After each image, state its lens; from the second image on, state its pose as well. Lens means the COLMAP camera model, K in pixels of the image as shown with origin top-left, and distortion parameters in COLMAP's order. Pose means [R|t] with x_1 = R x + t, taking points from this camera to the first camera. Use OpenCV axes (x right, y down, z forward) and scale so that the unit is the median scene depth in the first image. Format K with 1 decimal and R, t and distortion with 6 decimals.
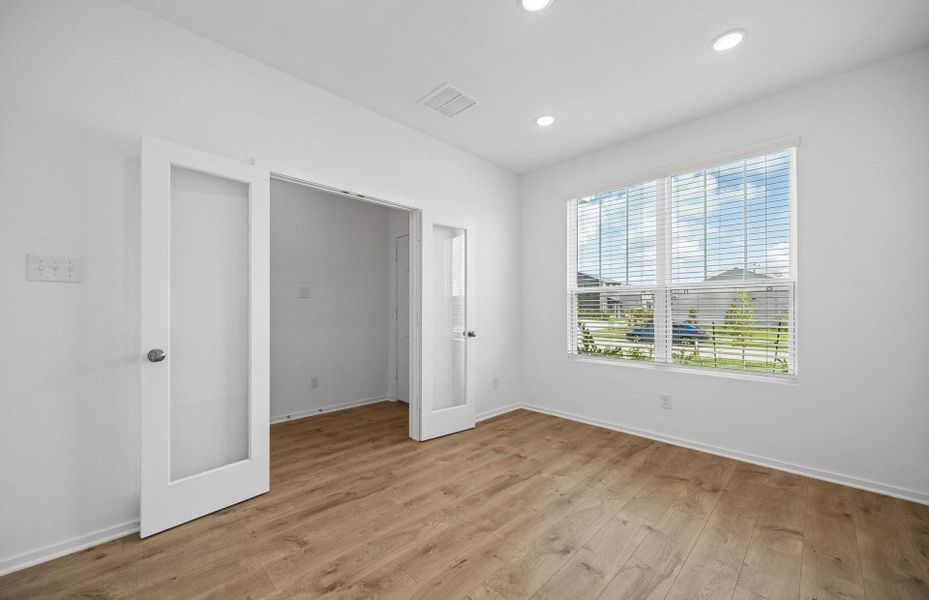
lens RADIAL K [[354.0, 0, 464.5], [0, 354.0, 300.0], [0, 0, 1]] dist [-0.001184, 0.000020]
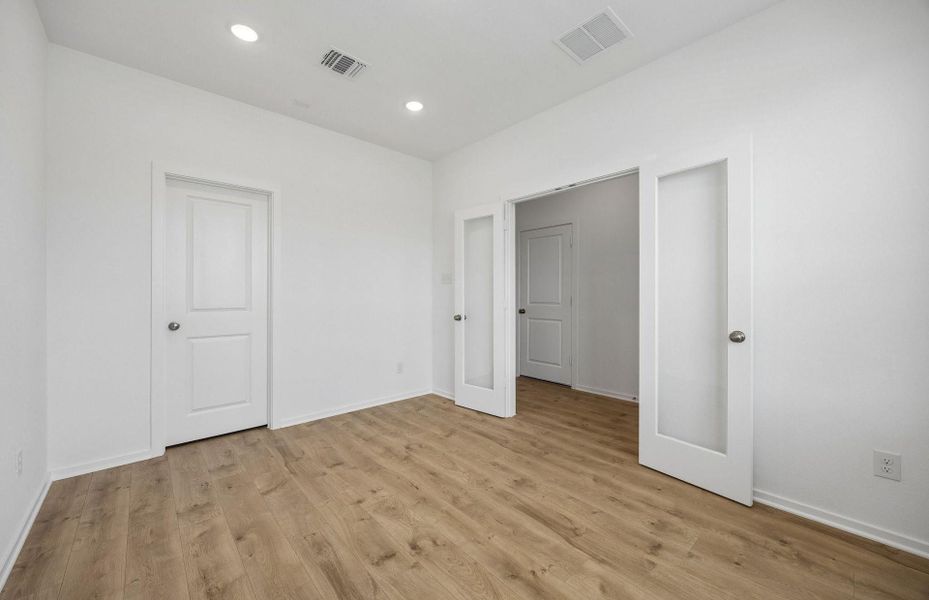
lens RADIAL K [[354.0, 0, 464.5], [0, 354.0, 300.0], [0, 0, 1]] dist [-0.001184, 0.000020]
pose [[-0.037991, 0.011359, -0.999214, 0.852262], [0.024177, 0.999653, 0.010445, 0.022529], [0.998986, -0.023761, -0.038252, 0.821205]]
